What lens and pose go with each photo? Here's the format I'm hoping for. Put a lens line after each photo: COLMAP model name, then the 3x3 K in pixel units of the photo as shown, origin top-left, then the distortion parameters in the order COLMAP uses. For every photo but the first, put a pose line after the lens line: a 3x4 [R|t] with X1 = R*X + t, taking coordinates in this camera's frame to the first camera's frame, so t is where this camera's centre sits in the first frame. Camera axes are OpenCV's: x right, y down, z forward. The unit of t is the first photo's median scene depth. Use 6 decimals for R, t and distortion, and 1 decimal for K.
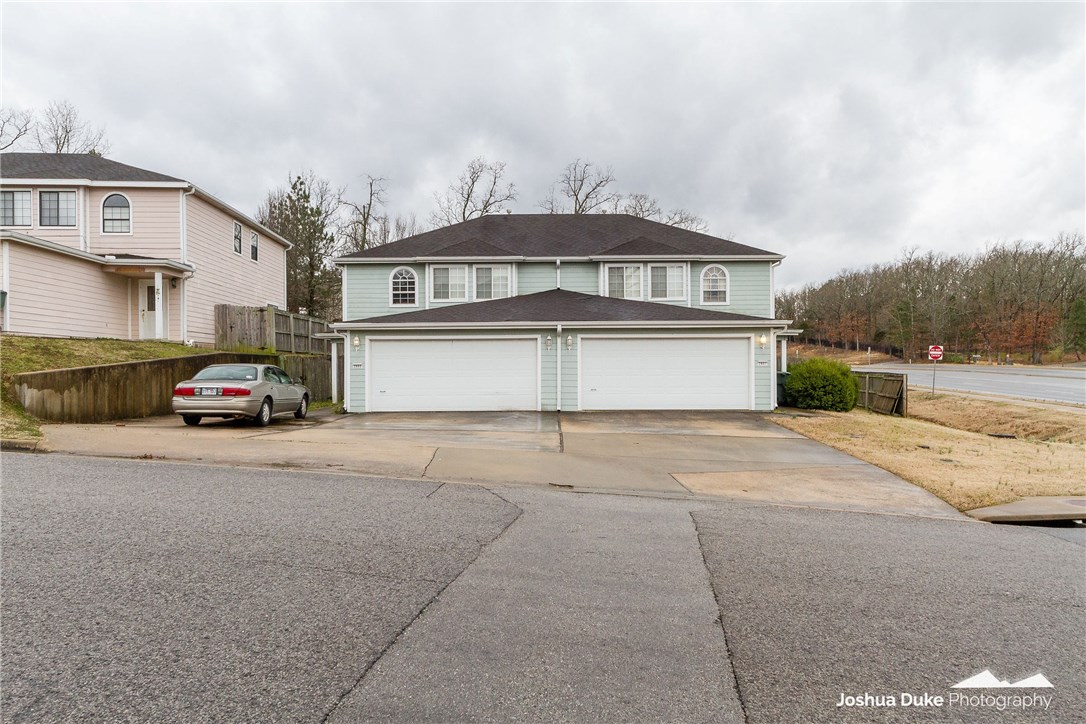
lens RADIAL K [[830.1, 0, 543.0], [0, 830.1, 362.0], [0, 0, 1]] dist [-0.003853, -0.003201]
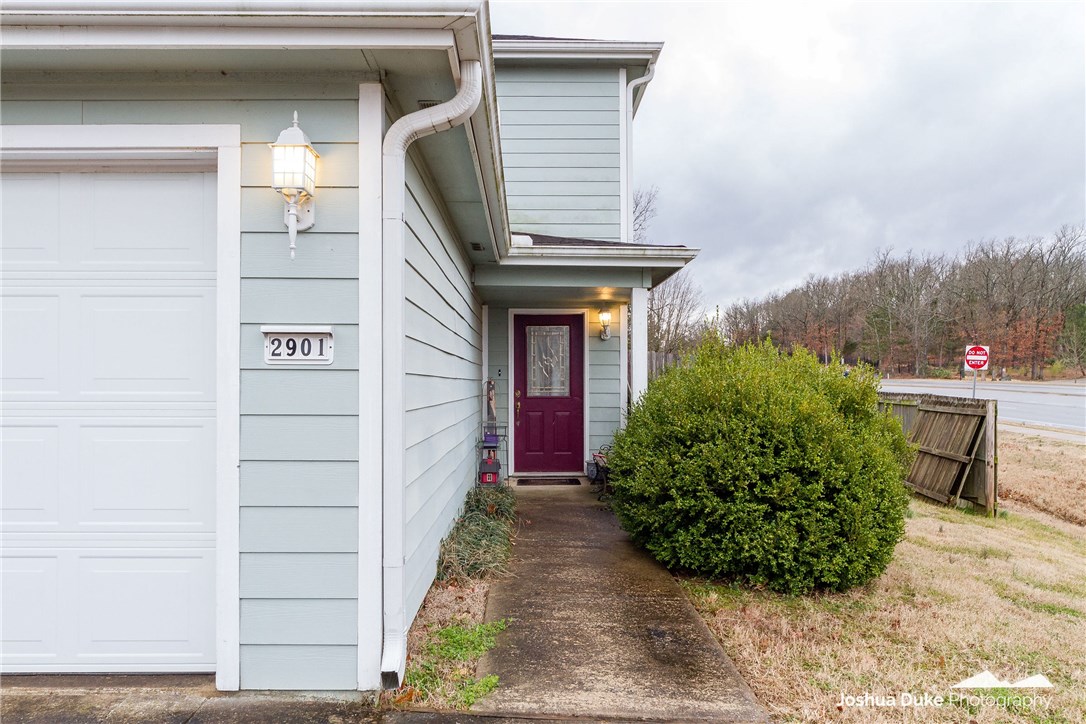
lens RADIAL K [[804.3, 0, 543.0], [0, 804.3, 362.0], [0, 0, 1]] dist [0.002626, 0.000946]
pose [[0.999577, 0.005001, 0.028659, 0.216763], [-0.004476, 0.999822, -0.018354, 0.004772], [-0.028746, 0.018218, 0.999421, 0.624708]]
